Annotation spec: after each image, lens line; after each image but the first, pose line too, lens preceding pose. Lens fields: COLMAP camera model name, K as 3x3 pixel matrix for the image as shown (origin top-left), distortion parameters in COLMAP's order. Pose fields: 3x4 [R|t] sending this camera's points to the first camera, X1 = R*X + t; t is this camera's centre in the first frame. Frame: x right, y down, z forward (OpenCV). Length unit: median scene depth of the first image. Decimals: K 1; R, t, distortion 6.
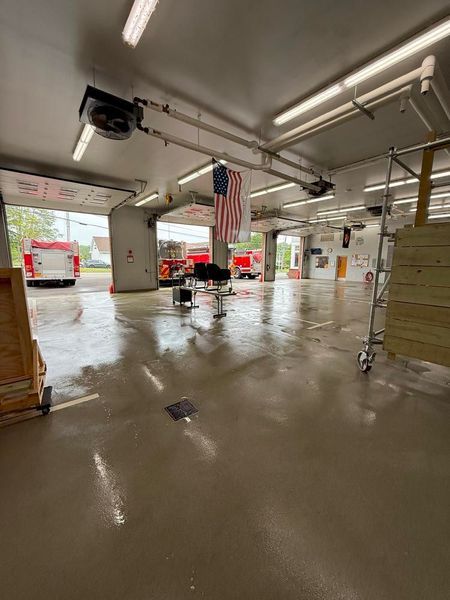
lens RADIAL K [[238.5, 0, 225.0], [0, 238.5, 300.0], [0, 0, 1]] dist [0.000557, -0.000346]
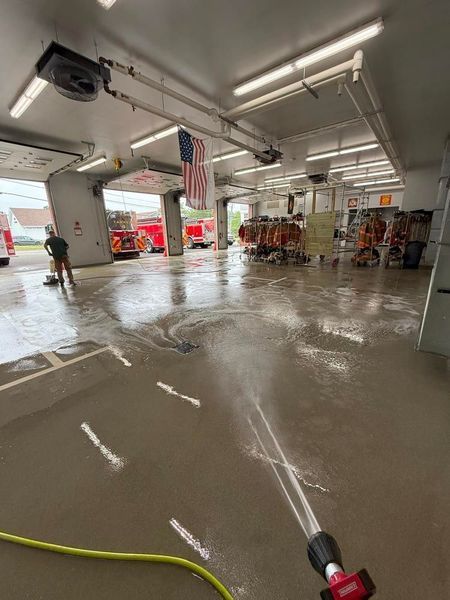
lens RADIAL K [[238.5, 0, 225.0], [0, 238.5, 300.0], [0, 0, 1]] dist [0.000557, -0.000346]
pose [[0.975748, -0.093676, 0.197842, -0.073908], [0.069780, 0.989764, 0.124490, 0.026266], [-0.207479, -0.107665, 0.972297, -0.079014]]
